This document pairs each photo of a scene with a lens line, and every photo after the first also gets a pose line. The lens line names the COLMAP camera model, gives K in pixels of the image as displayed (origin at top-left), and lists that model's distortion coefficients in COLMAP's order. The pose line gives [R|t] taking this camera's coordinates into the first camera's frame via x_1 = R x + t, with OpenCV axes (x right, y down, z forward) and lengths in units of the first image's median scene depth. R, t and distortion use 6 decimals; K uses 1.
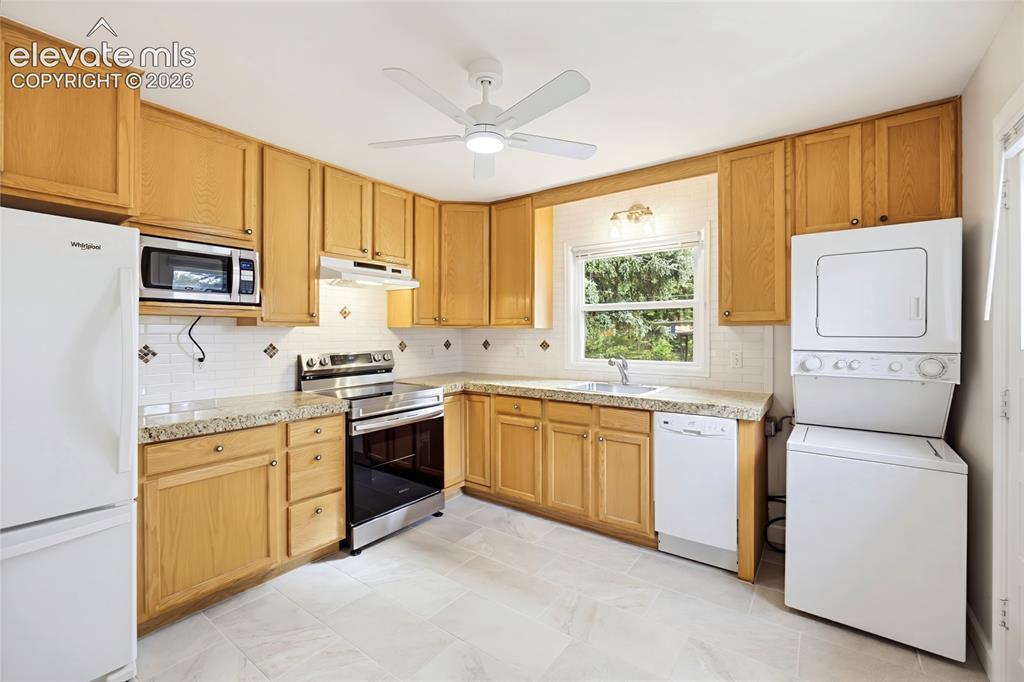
lens RADIAL K [[434.9, 0, 512.0], [0, 434.9, 338.7], [0, 0, 1]] dist [-0.023344, 0.008547]
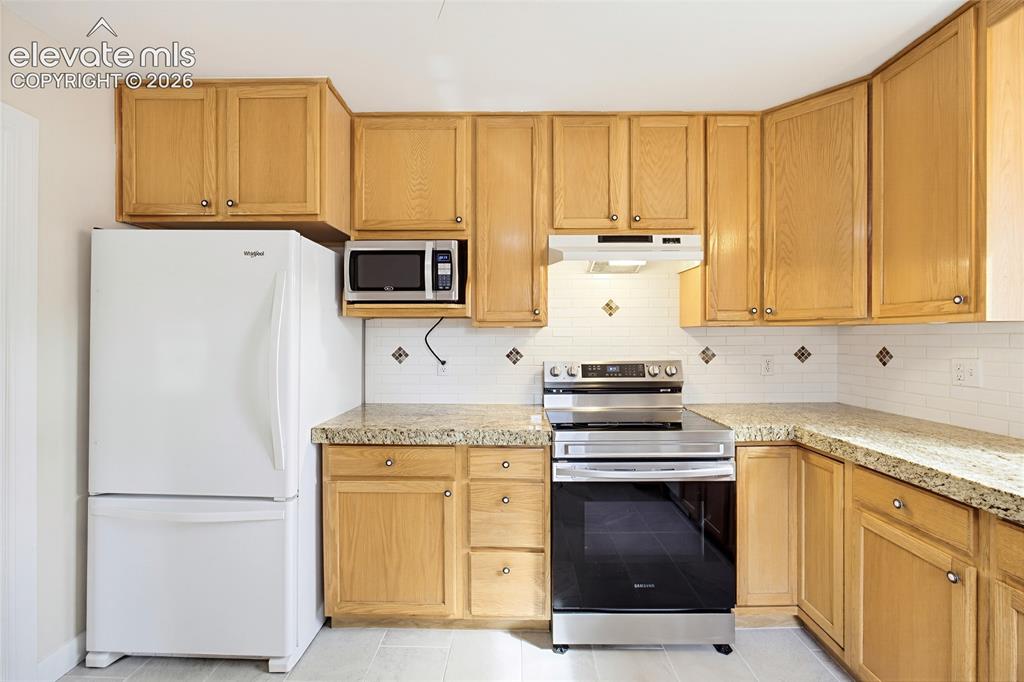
lens RADIAL K [[434.9, 0, 512.0], [0, 434.9, 338.7], [0, 0, 1]] dist [-0.023344, 0.008547]
pose [[0.578058, 0.002309, -0.815993, 0.142561], [-0.009838, 0.999943, -0.004139, -0.002131], [0.815936, 0.010421, 0.578048, 0.467072]]
